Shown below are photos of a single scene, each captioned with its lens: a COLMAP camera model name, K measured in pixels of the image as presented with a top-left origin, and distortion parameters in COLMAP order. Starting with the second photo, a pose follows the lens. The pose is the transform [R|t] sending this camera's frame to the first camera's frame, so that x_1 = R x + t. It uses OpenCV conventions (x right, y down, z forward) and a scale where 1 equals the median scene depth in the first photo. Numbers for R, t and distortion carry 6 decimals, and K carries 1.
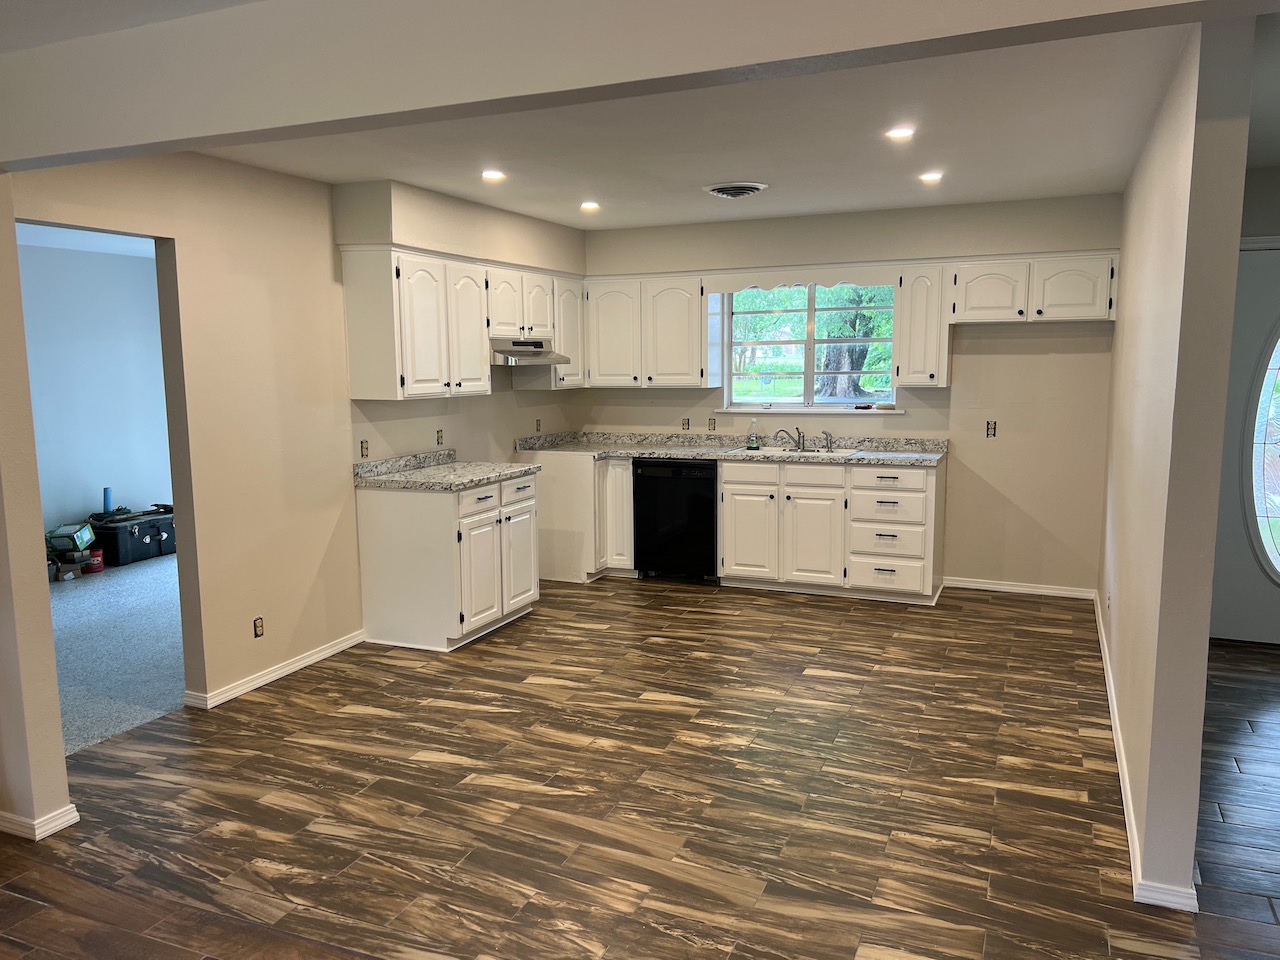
lens RADIAL K [[953.4, 0, 637.5], [0, 953.4, 480.1], [0, 0, 1]] dist [0.030902, -0.003838]
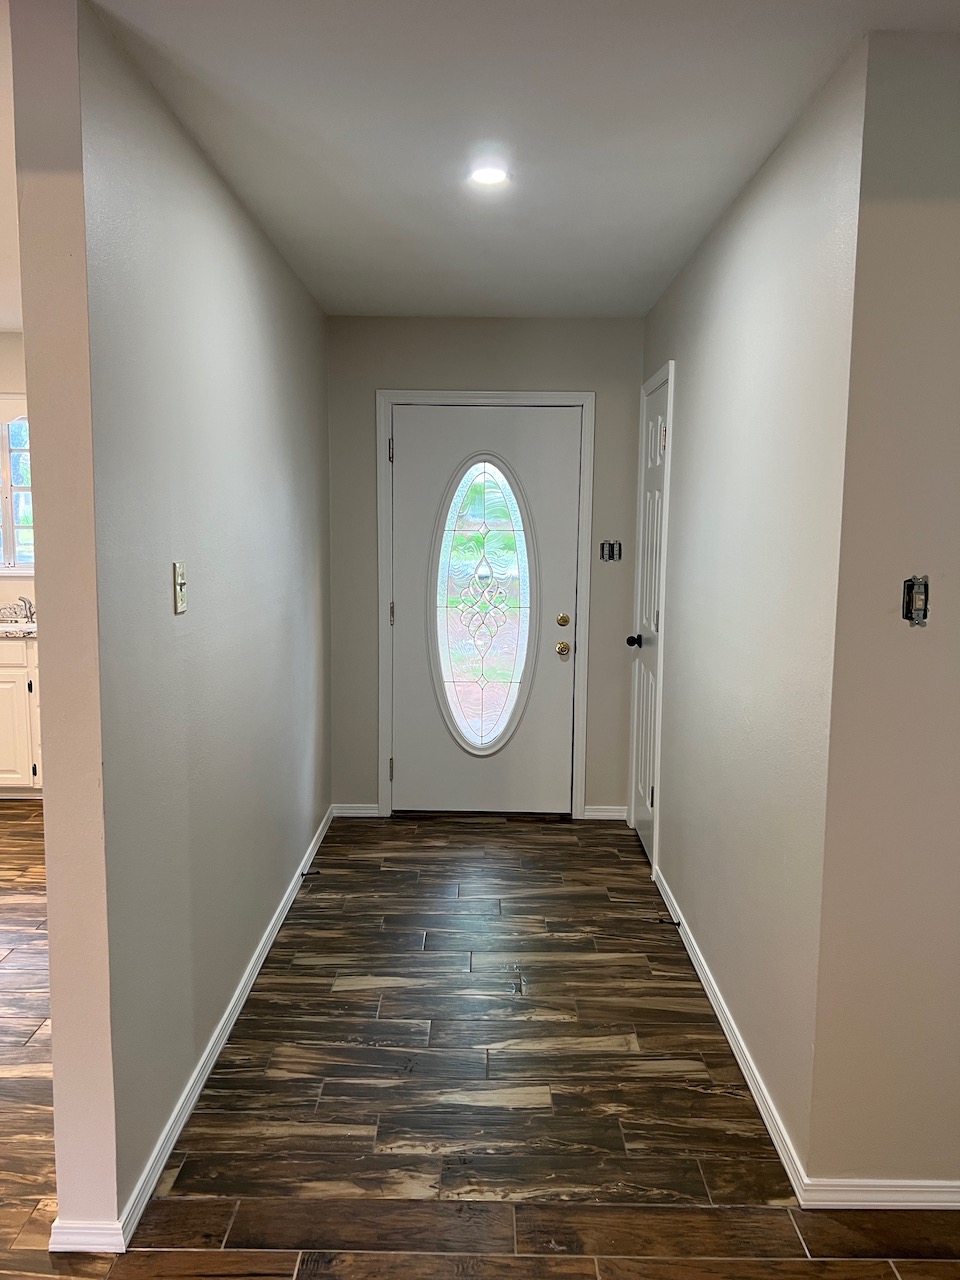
lens RADIAL K [[953.4, 0, 484.8], [0, 953.4, 639.7], [0, 0, 1]] dist [0.030902, -0.003838]
pose [[0.921268, -0.035430, 0.387312, 0.310669], [0.031228, 0.999365, 0.017139, -0.020017], [-0.387673, -0.003695, 0.921790, 0.104861]]
